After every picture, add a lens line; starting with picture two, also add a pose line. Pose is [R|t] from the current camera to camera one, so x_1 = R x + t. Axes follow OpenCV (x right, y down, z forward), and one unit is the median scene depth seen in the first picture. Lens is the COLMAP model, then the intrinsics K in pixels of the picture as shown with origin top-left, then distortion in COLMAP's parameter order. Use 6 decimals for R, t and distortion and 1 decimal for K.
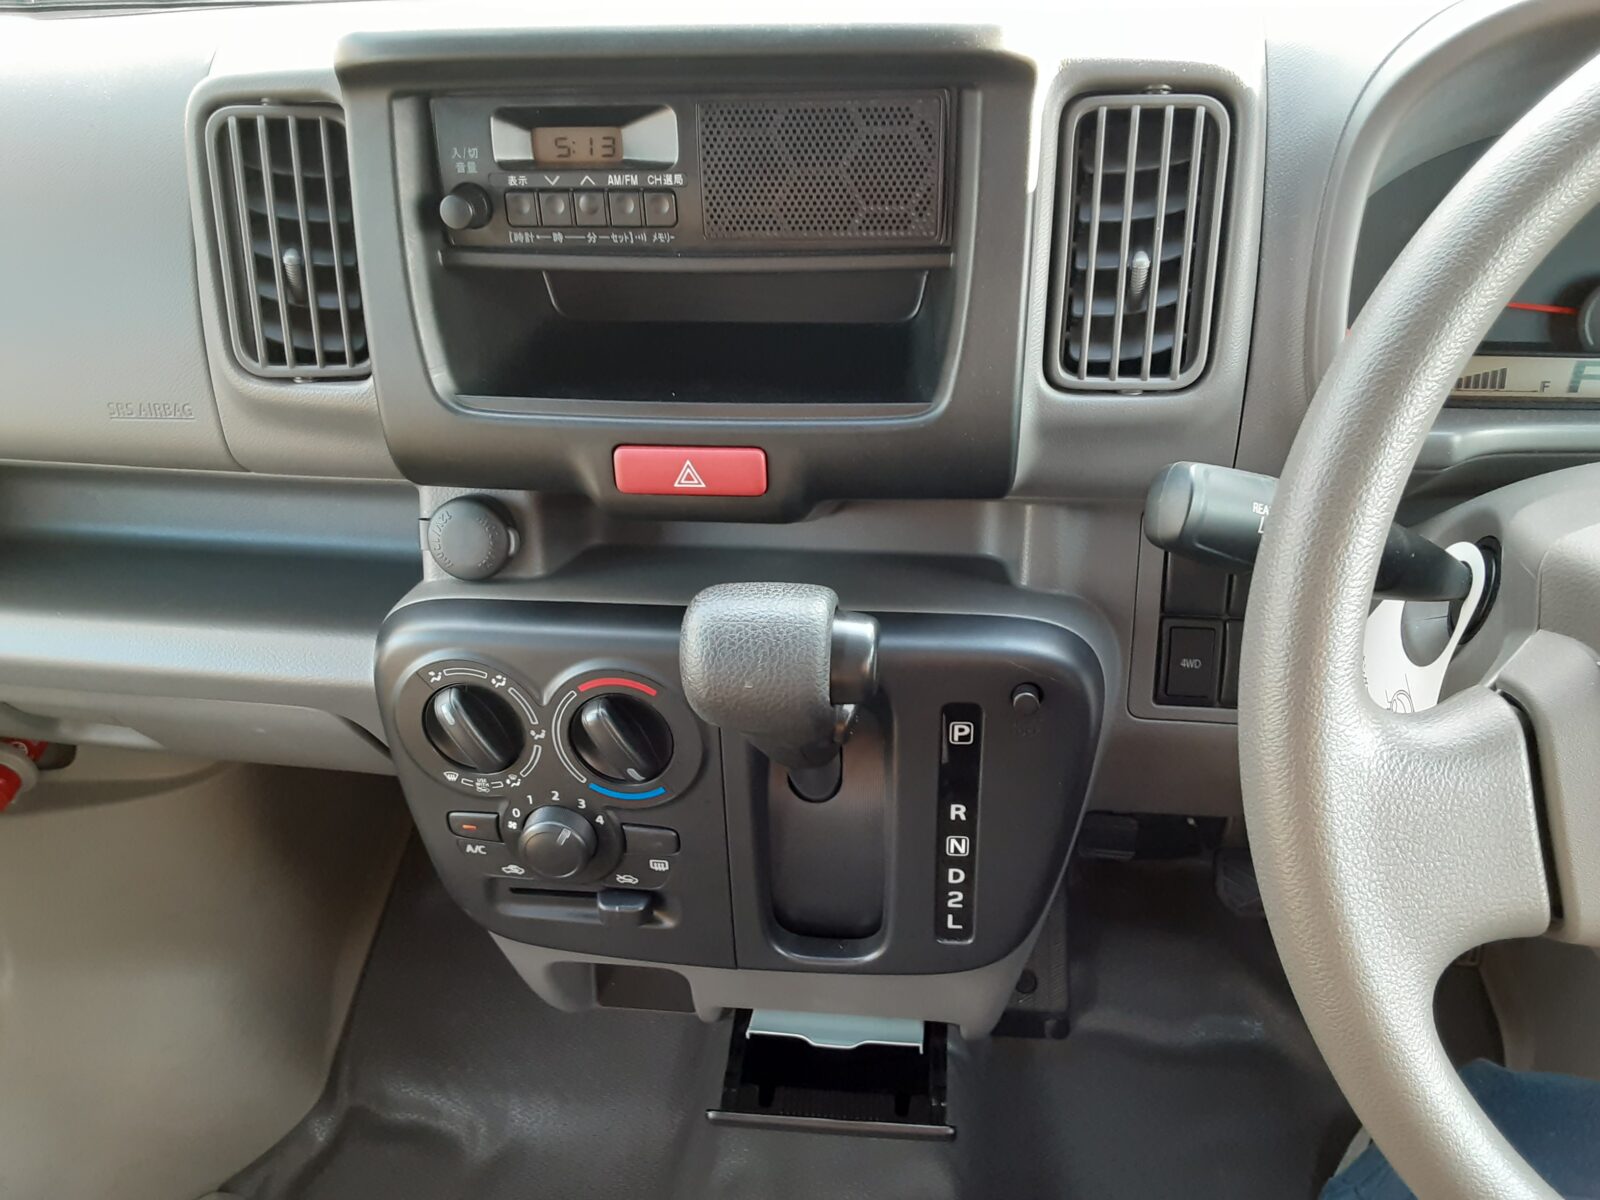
lens RADIAL K [[1257.2, 0, 796.7], [0, 1257.2, 586.2], [0, 0, 1]] dist [0.037229, -0.063280]
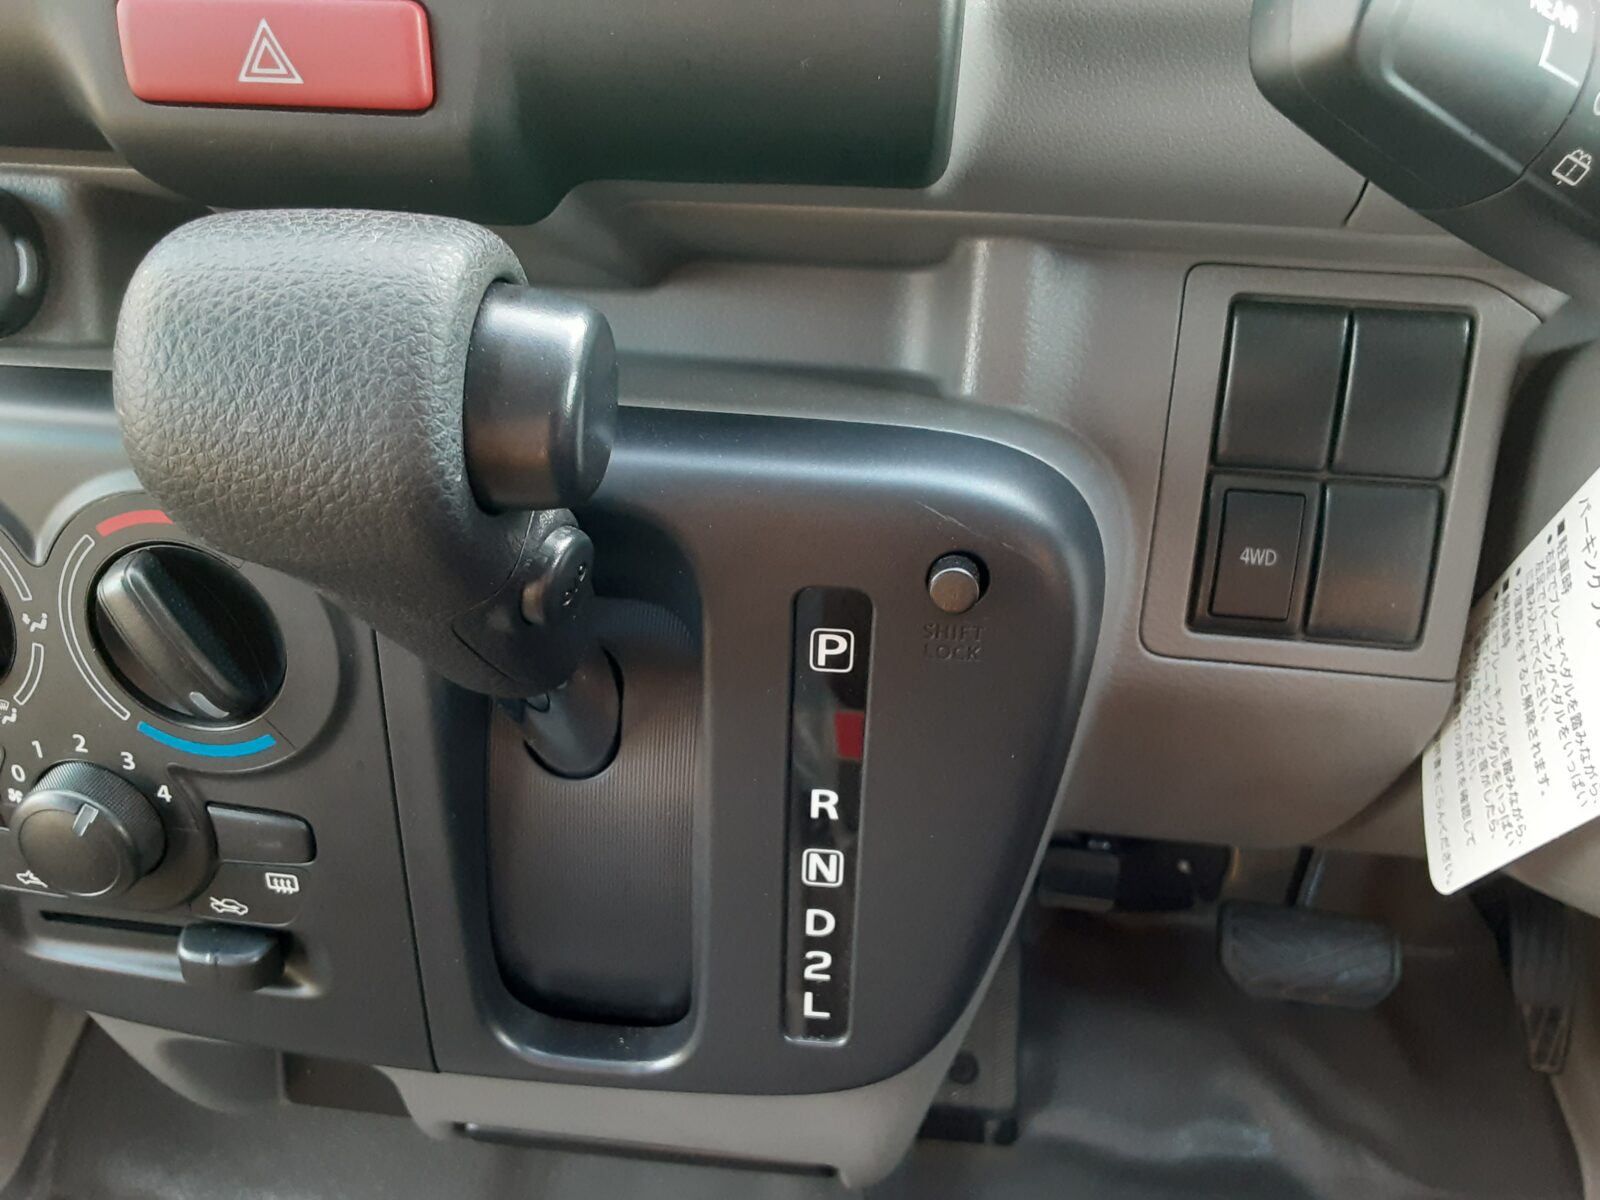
lens RADIAL K [[1257.2, 0, 808.4], [0, 1257.2, 610.0], [0, 0, 1]] dist [0.037229, -0.063280]
pose [[0.998391, 0.048108, 0.030010, 0.098595], [-0.047659, 0.998743, -0.015521, 0.102429], [-0.030719, 0.014066, 0.999429, 0.449425]]
